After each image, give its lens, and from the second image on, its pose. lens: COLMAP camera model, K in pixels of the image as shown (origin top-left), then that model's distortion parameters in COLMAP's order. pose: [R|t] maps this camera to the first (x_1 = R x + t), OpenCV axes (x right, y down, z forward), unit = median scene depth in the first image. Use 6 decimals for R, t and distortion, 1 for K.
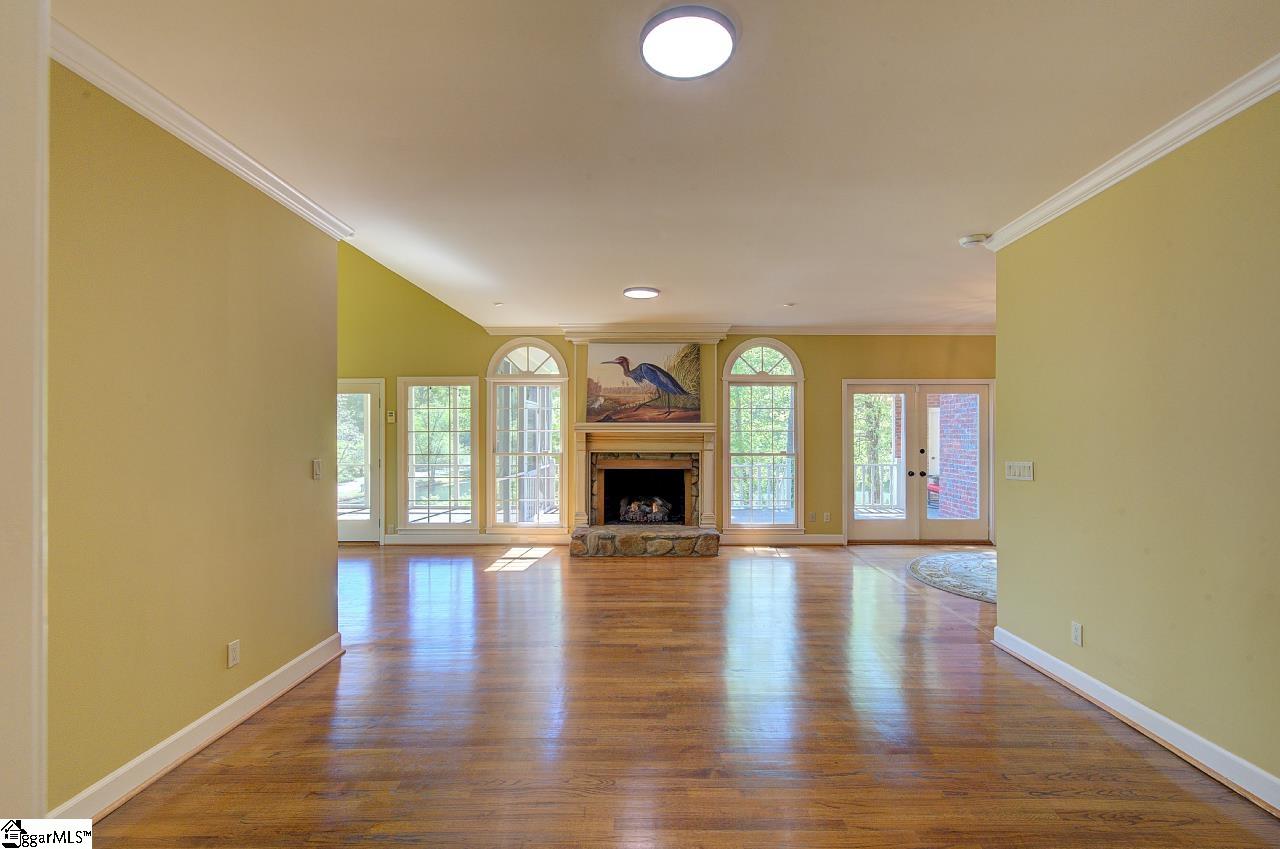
lens RADIAL K [[552.1, 0, 649.7], [0, 552.1, 439.1], [0, 0, 1]] dist [-0.005104, 0.000427]
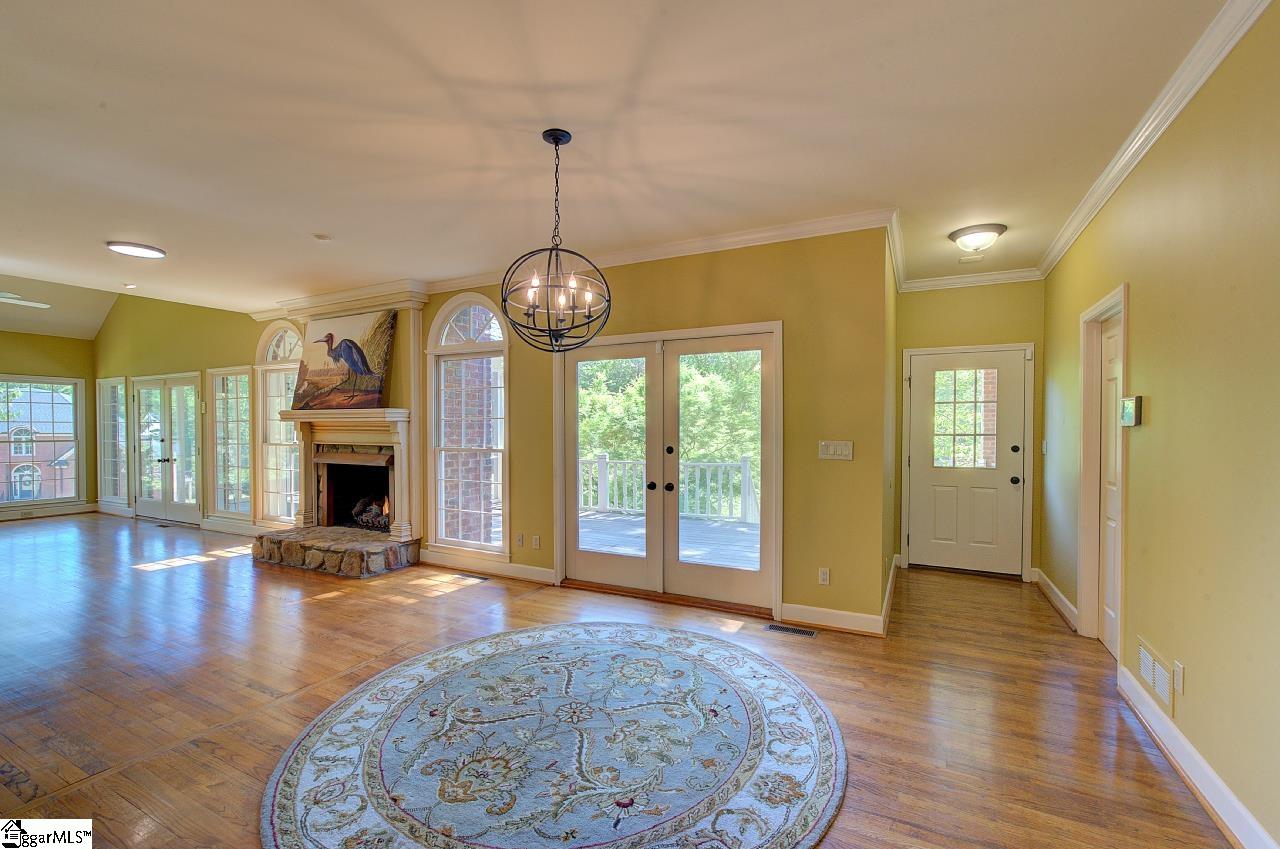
lens RADIAL K [[538.9, 0, 637.9], [0, 538.9, 435.3], [0, 0, 1]] dist [0.000007, 0.000228]
pose [[0.896312, 0.007466, -0.443362, 0.751780], [-0.002602, 0.999930, 0.011577, -0.001227], [0.443417, -0.009223, 0.896268, 0.455088]]
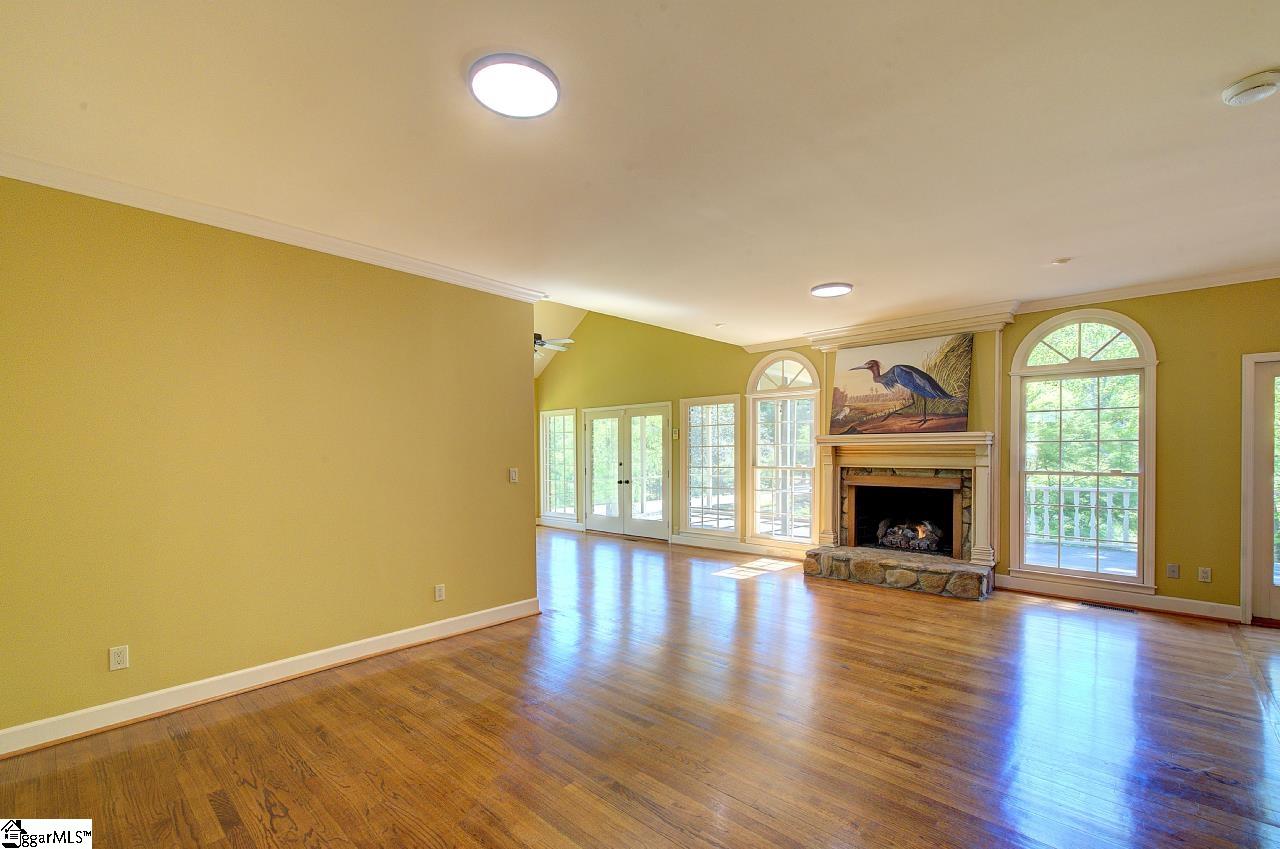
lens RADIAL K [[550.9, 0, 651.0], [0, 550.9, 461.6], [0, 0, 1]] dist [0.009114, 0.000261]
pose [[0.749007, 0.008240, -0.662511, 0.272259], [0.001333, 0.999902, 0.013944, 0.001244], [0.662561, -0.011328, 0.748922, 0.093831]]
